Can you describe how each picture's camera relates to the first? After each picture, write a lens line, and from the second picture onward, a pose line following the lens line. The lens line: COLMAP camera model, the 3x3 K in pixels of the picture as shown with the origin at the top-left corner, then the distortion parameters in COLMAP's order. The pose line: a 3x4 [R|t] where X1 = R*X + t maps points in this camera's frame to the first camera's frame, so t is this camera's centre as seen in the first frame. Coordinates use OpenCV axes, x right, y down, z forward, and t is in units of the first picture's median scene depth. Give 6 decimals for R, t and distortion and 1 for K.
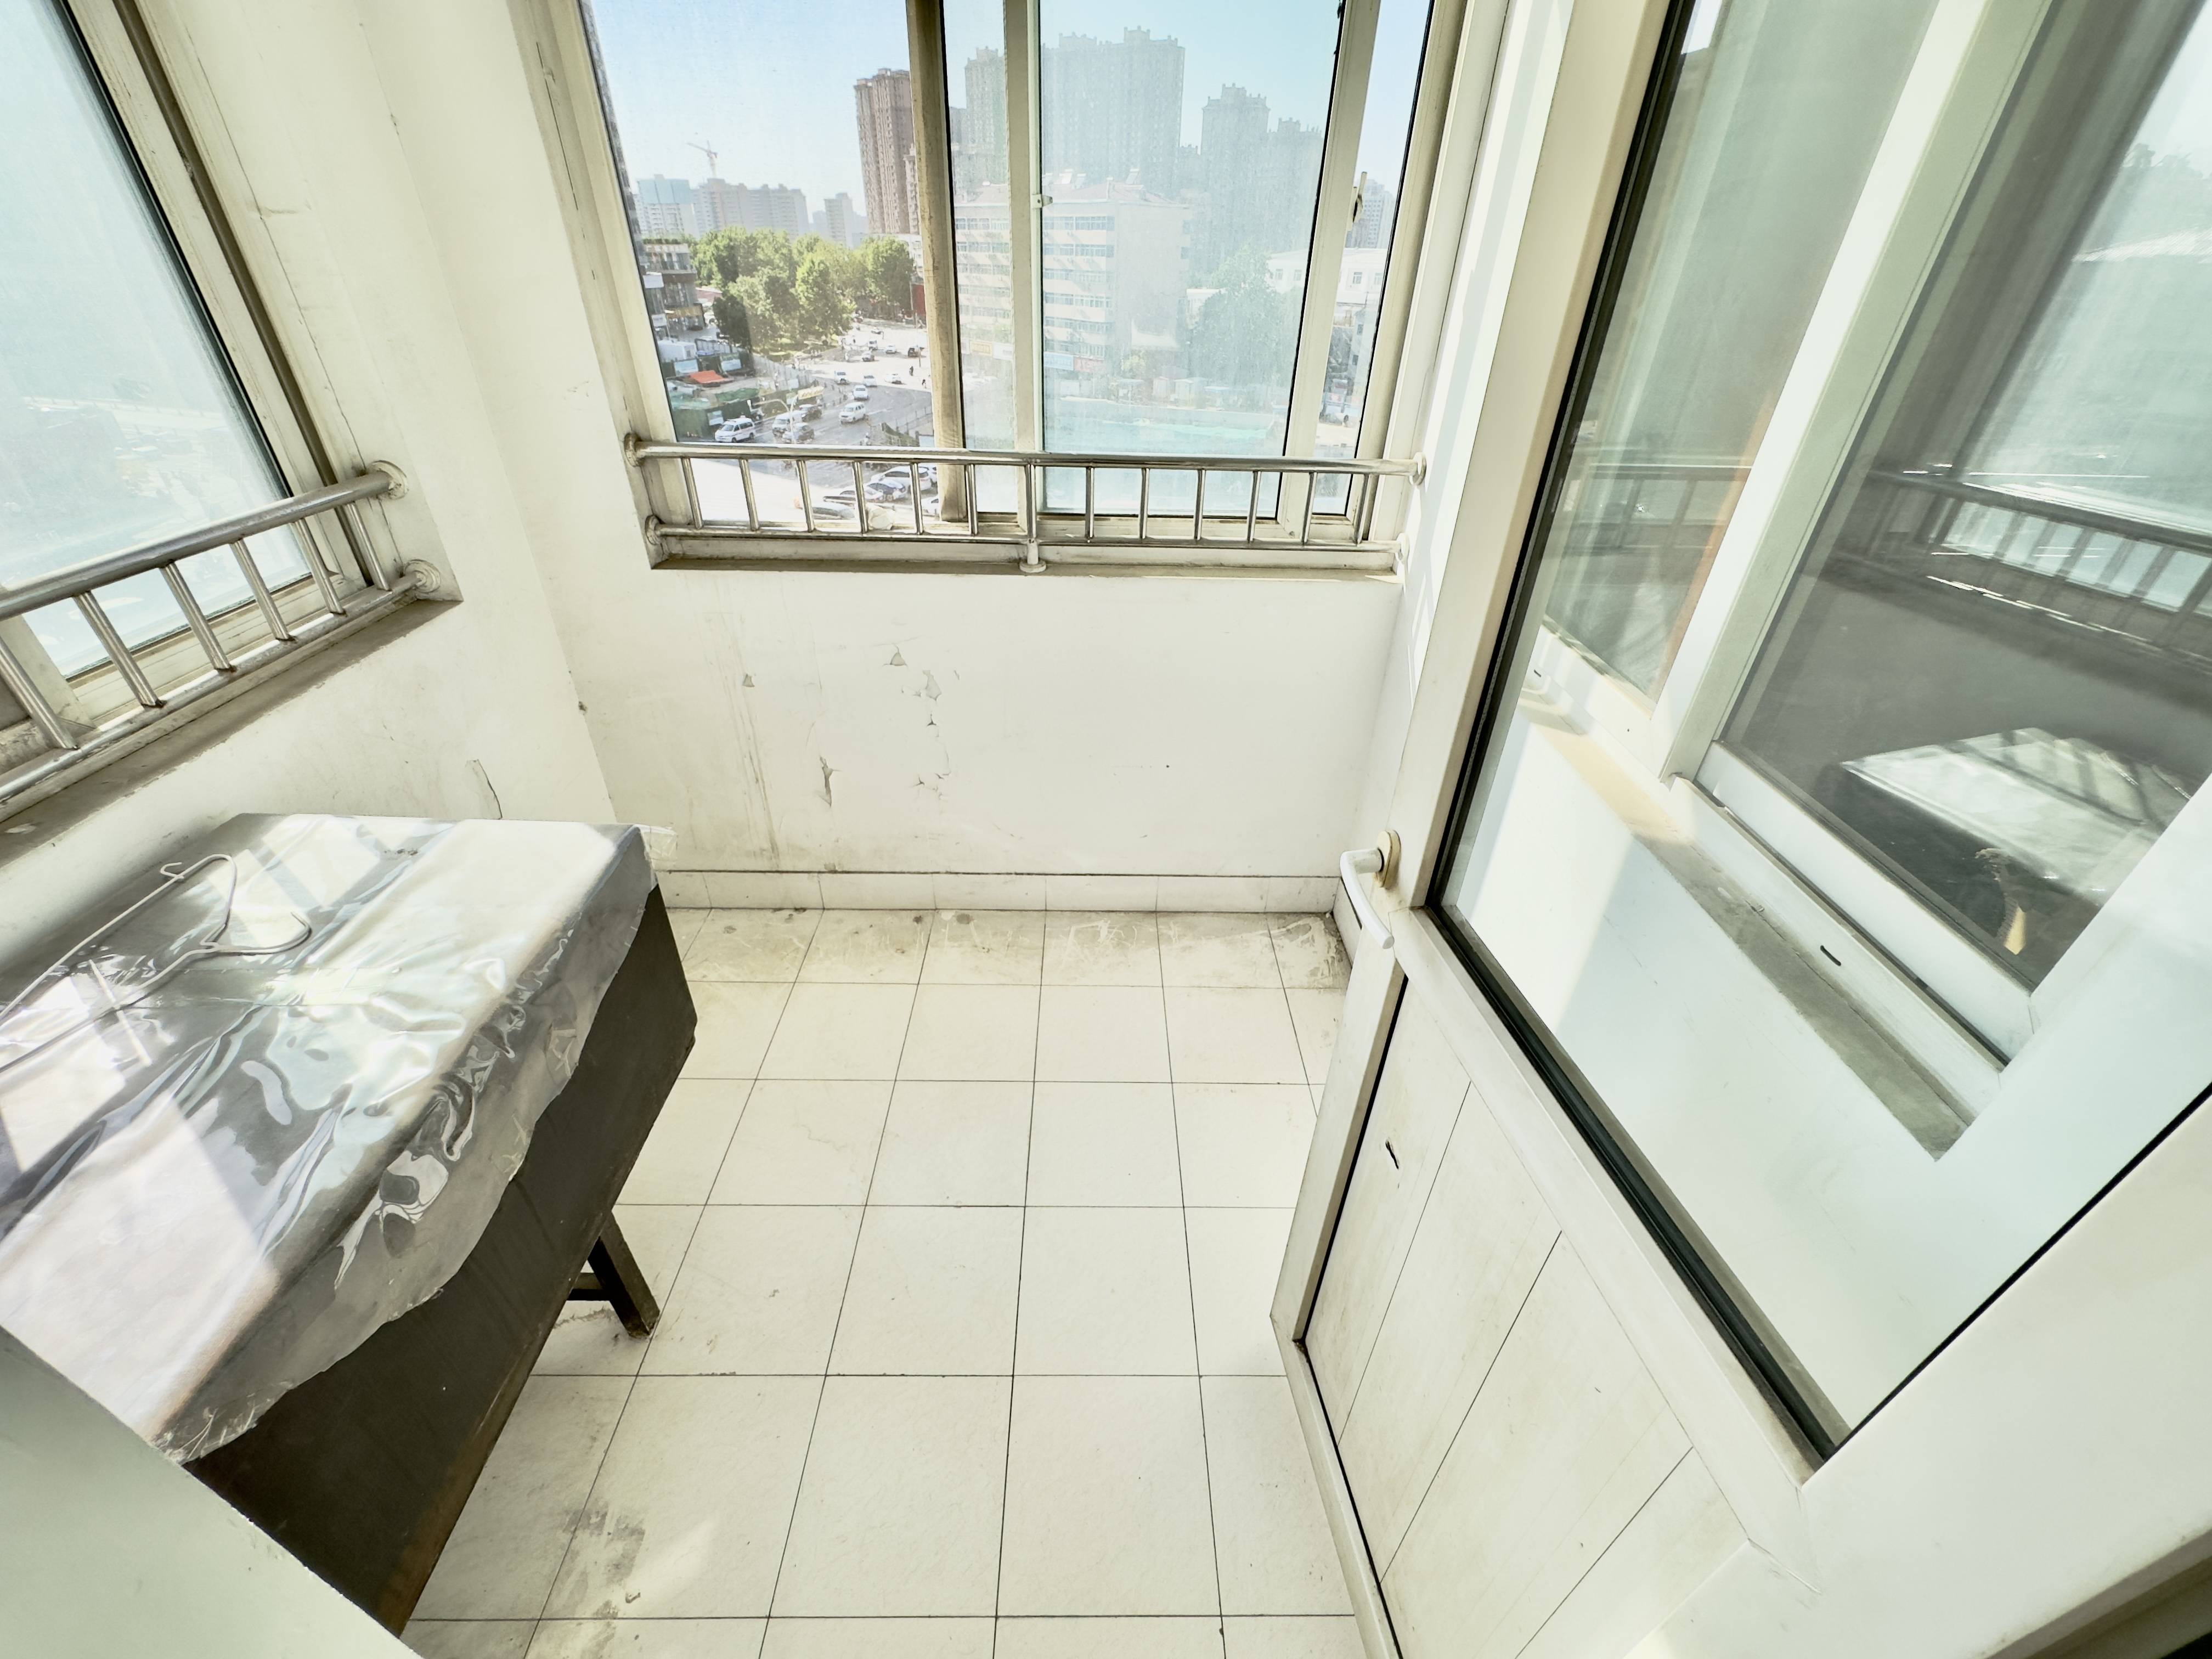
lens RADIAL K [[890.6, 0, 1106.0], [0, 890.6, 829.5], [0, 0, 1]] dist [-0.001571, 0.000901]
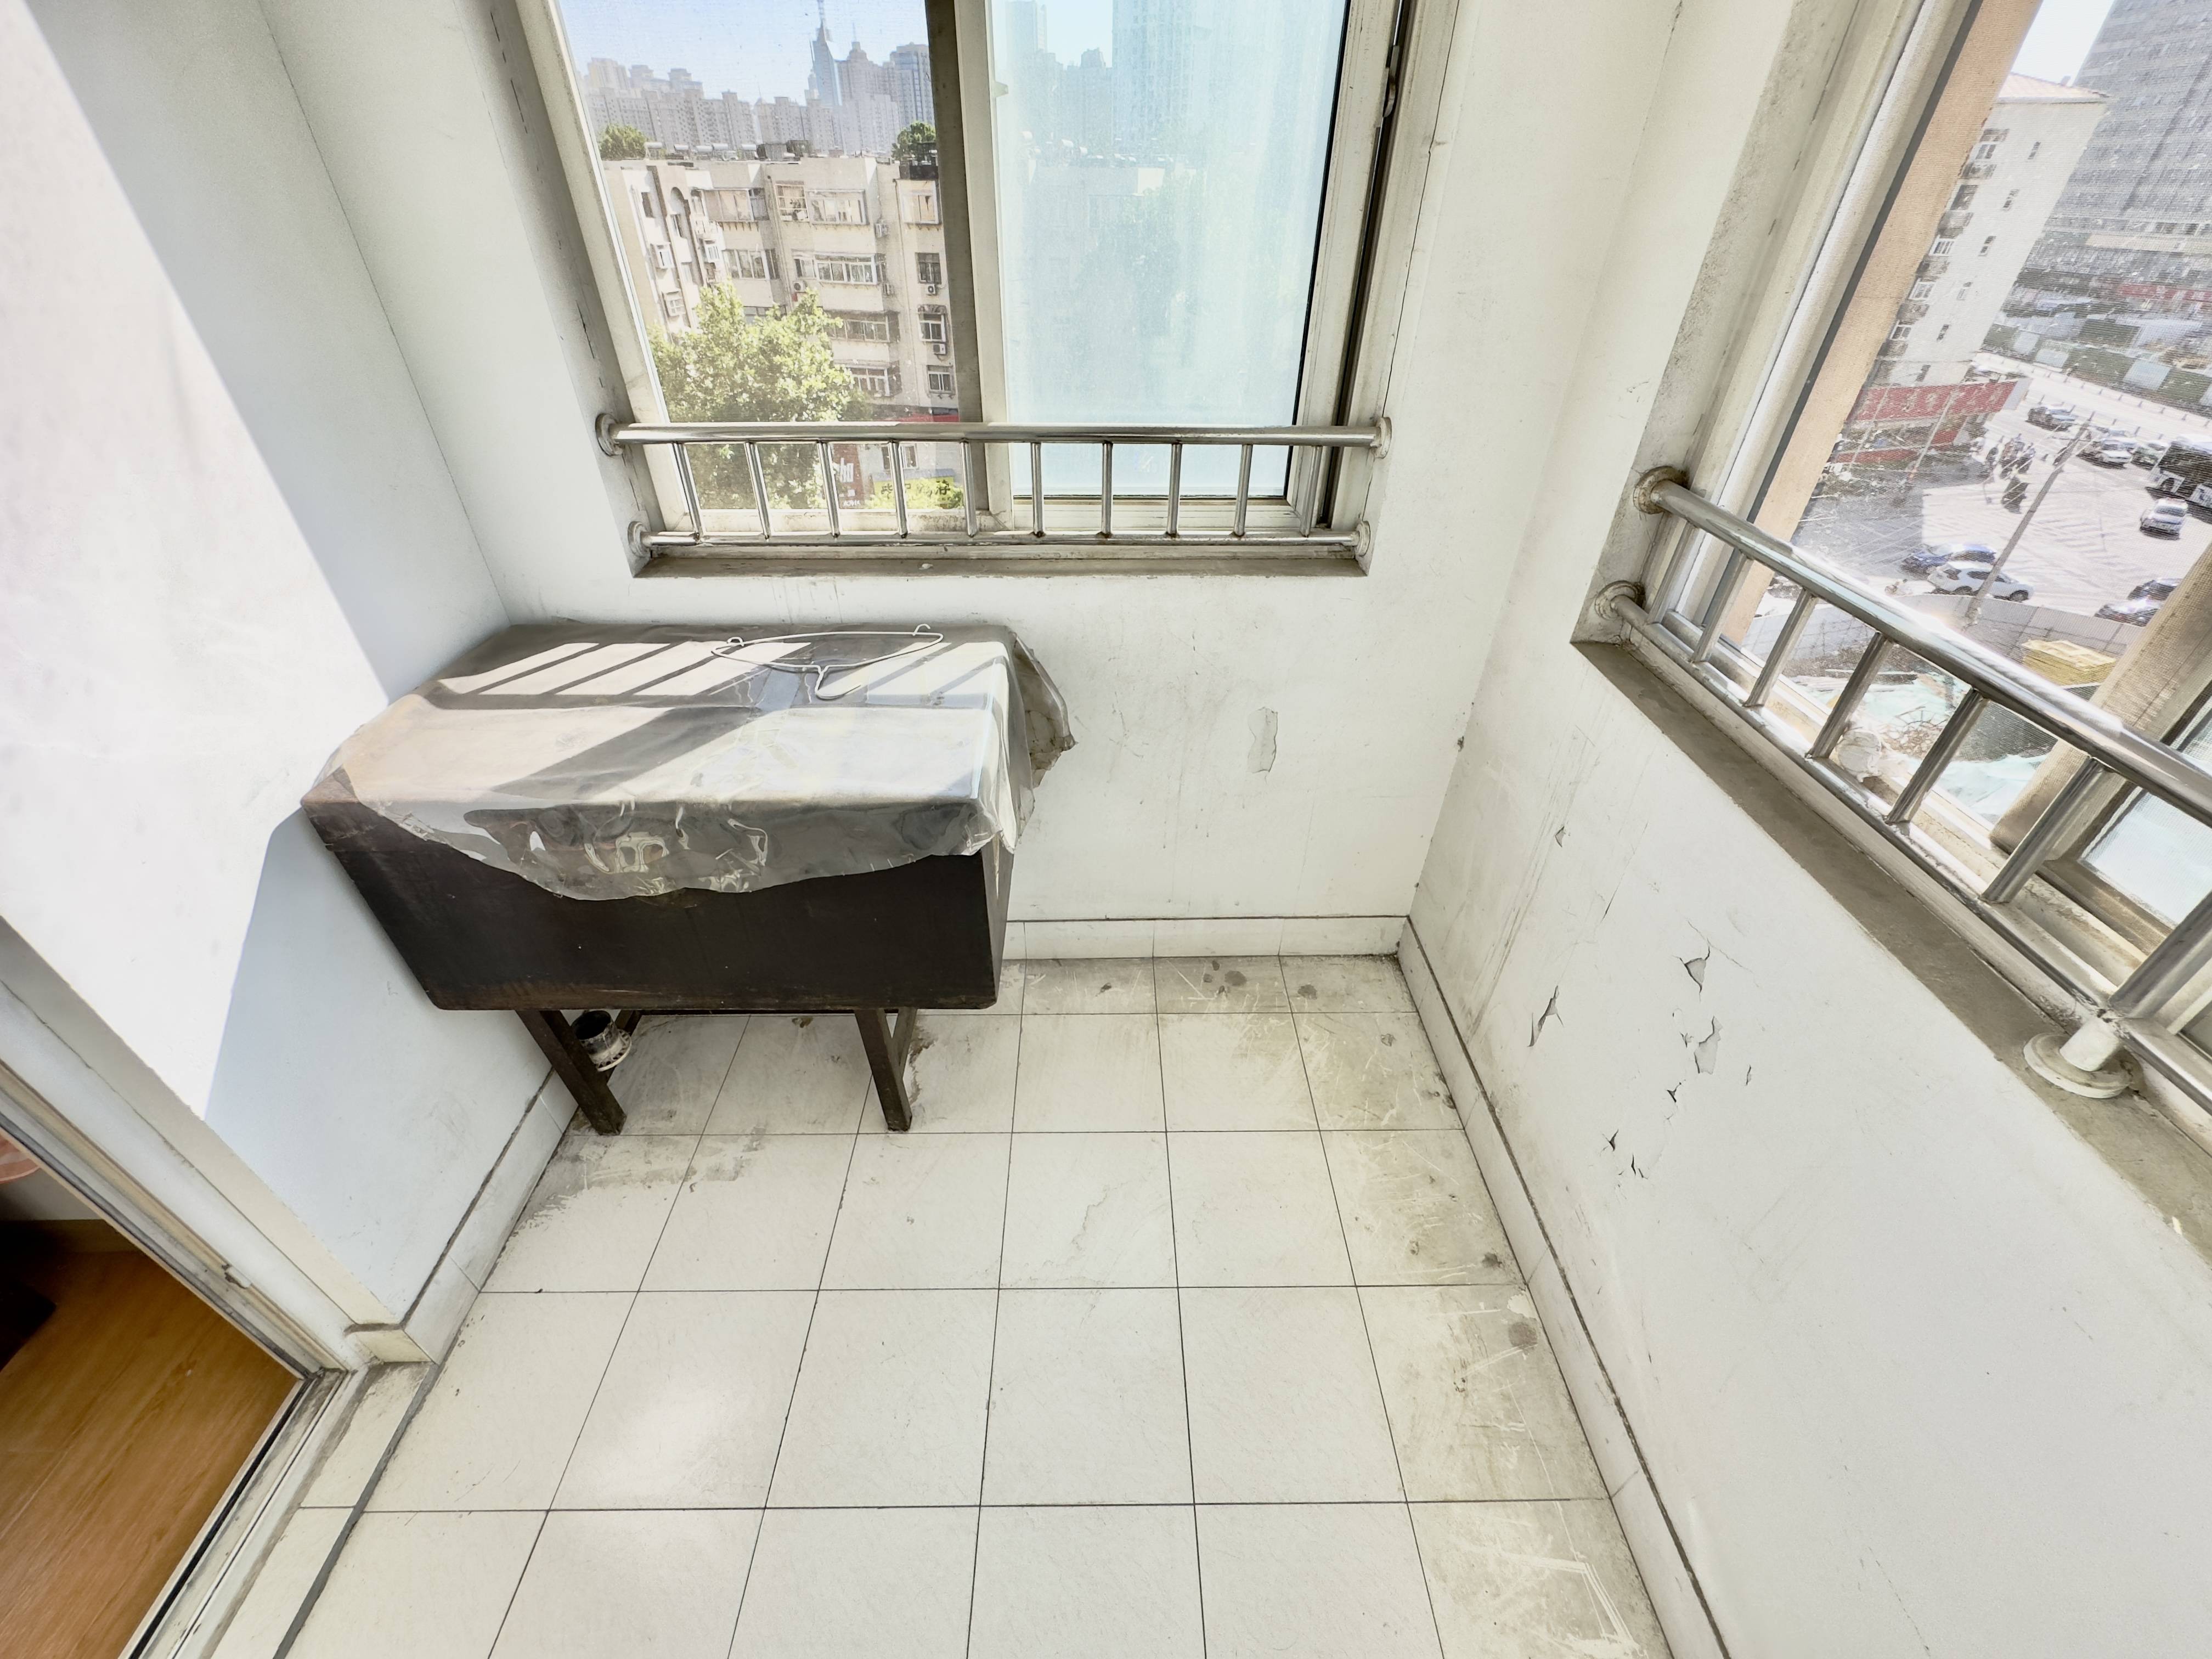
lens RADIAL K [[890.6, 0, 1106.0], [0, 890.6, 829.5], [0, 0, 1]] dist [-0.001571, 0.000901]
pose [[-0.003791, 0.578707, -0.815526, 0.198466], [-0.554222, 0.677606, 0.483413, -0.395294], [0.832360, 0.453815, 0.318164, 0.631374]]
